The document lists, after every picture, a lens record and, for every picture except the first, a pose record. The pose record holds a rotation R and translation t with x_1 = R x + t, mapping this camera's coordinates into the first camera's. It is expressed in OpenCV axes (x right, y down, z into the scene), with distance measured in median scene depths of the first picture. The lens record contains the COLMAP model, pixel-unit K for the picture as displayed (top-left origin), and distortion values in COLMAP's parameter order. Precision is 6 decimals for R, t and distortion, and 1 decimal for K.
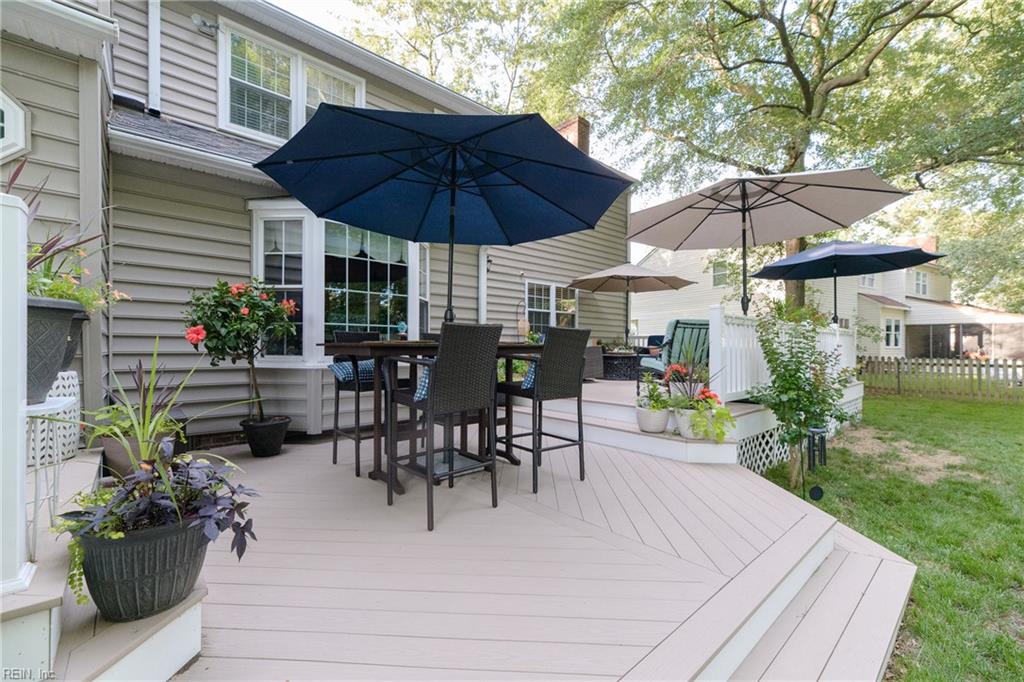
lens RADIAL K [[418.5, 0, 504.2], [0, 418.5, 344.4], [0, 0, 1]] dist [0.008169, 0.000130]
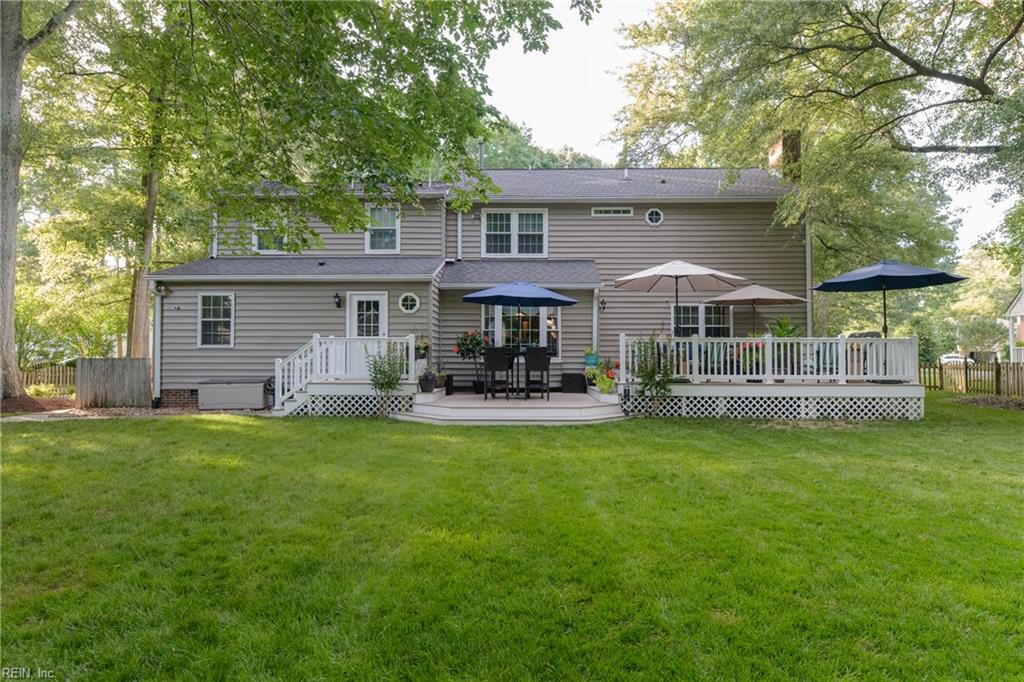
lens RADIAL K [[574.9, 0, 518.9], [0, 574.9, 339.7], [0, 0, 1]] dist [0.005592, 0.002452]
pose [[0.750080, -0.023945, -0.660913, 1.441068], [0.006669, 0.999567, -0.028646, 0.014275], [0.661313, 0.017079, 0.749915, -1.123865]]
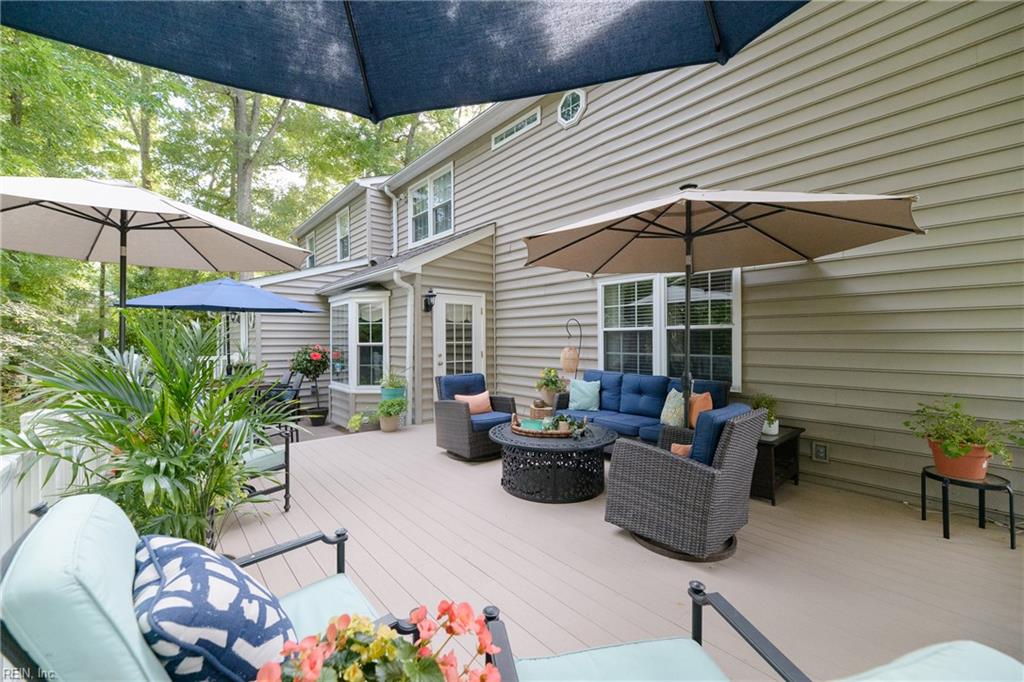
lens RADIAL K [[418.5, 0, 507.2], [0, 418.5, 335.1], [0, 0, 1]] dist [0.008169, 0.000130]
pose [[-0.019446, -0.011186, -0.999748, 1.078993], [0.010850, 0.999876, -0.011398, -0.112197], [0.999752, -0.011069, -0.019322, 1.402472]]
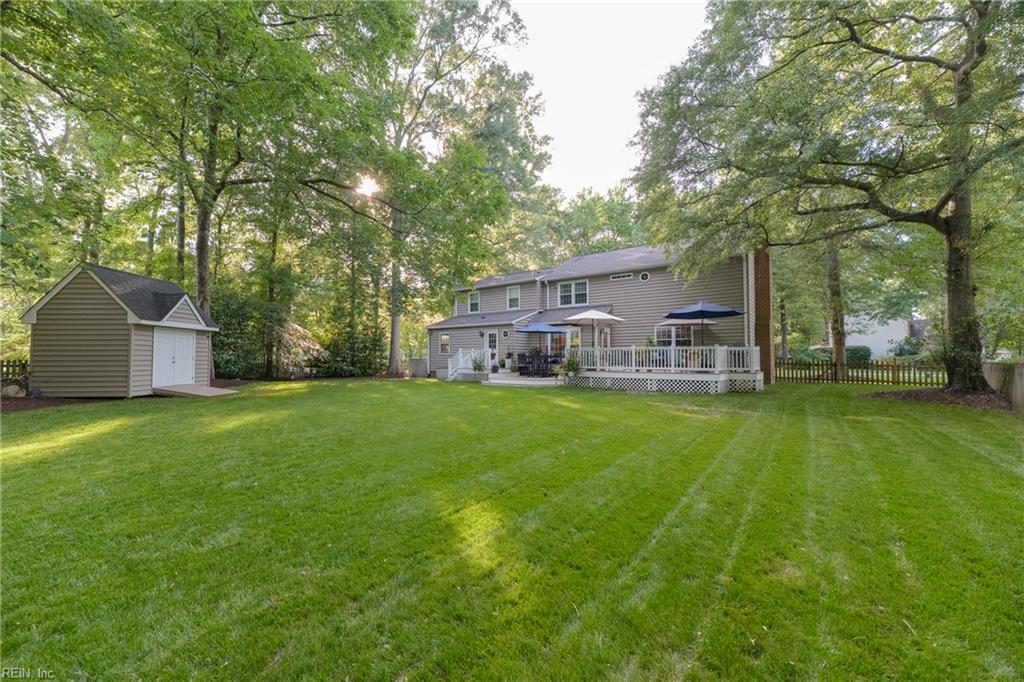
lens RADIAL K [[418.5, 0, 509.1], [0, 418.5, 342.5], [0, 0, 1]] dist [0.008169, 0.000130]
pose [[0.211905, -0.045909, -0.976211, 3.367012], [0.003184, 0.998923, -0.046286, 0.051268], [0.977285, 0.006700, 0.211823, -0.414474]]
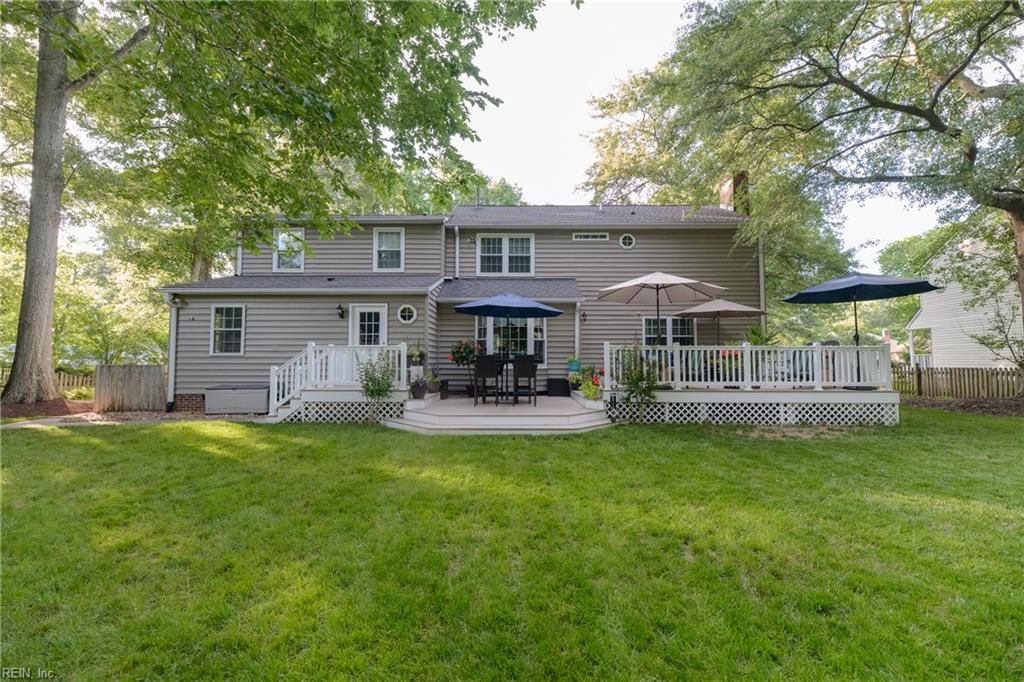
lens RADIAL K [[418.5, 0, 516.9], [0, 418.5, 337.6], [0, 0, 1]] dist [0.008169, 0.000130]
pose [[0.756628, -0.041580, -0.652523, 1.120648], [0.007041, 0.998436, -0.055458, 0.004186], [0.653808, 0.037366, 0.755737, -0.728476]]
